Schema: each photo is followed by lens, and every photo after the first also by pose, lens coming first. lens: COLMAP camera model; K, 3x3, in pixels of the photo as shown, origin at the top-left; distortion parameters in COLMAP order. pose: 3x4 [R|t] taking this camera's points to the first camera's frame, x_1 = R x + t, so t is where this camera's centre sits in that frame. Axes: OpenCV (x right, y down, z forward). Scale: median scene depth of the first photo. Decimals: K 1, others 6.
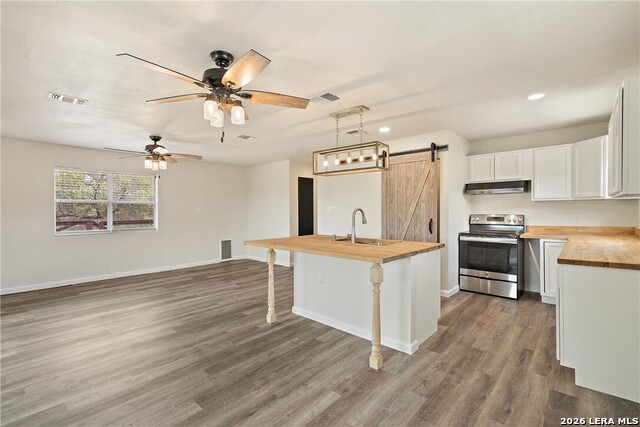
lens RADIAL K [[292.6, 0, 320.9], [0, 292.6, 212.2], [0, 0, 1]] dist [0.001363, 0.000607]
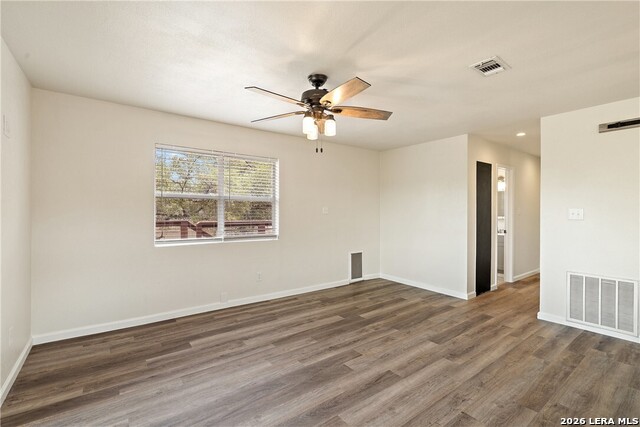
lens RADIAL K [[292.6, 0, 319.8], [0, 292.6, 211.8], [0, 0, 1]] dist [0.001363, 0.000607]
pose [[0.981180, 0.015992, -0.192432, -0.334966], [-0.017345, 0.999835, -0.005349, 0.002099], [0.192315, 0.008586, 0.981296, 0.339654]]
